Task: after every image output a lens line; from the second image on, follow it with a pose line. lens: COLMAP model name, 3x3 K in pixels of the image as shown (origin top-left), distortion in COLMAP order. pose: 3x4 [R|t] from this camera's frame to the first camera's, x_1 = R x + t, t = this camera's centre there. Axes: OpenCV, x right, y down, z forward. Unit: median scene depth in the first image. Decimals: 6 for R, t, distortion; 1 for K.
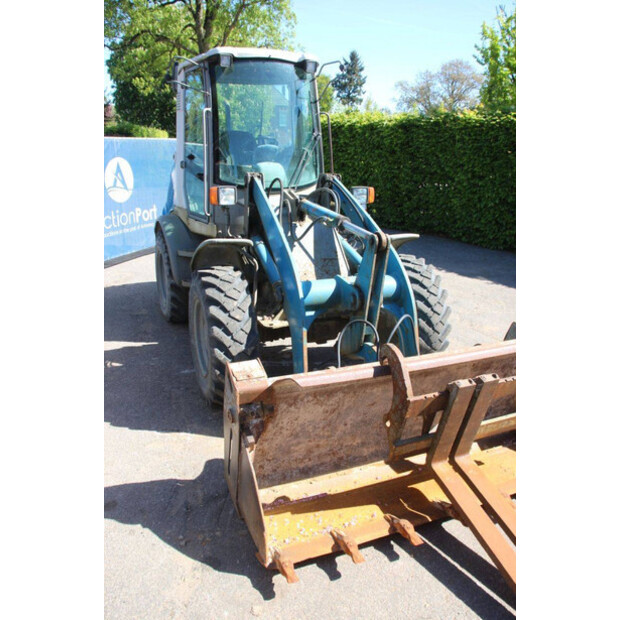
lens RADIAL K [[504.2, 0, 310.0], [0, 504.2, 310.0], [0, 0, 1]] dist [-0.135205, 0.010161]
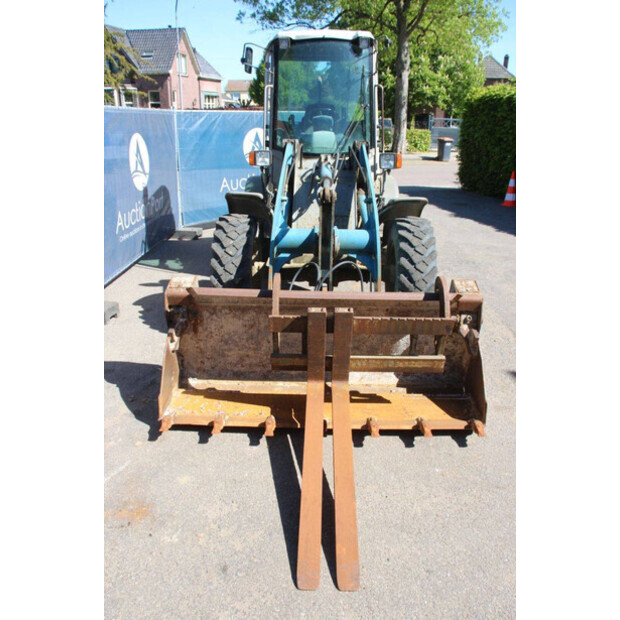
lens RADIAL K [[504.2, 0, 310.0], [0, 504.2, 310.0], [0, 0, 1]] dist [-0.135205, 0.010161]
pose [[0.910793, 0.129295, -0.392096, 0.554812], [-0.110305, 0.991381, 0.070685, 0.045759], [0.397856, -0.021129, 0.917205, -0.079060]]
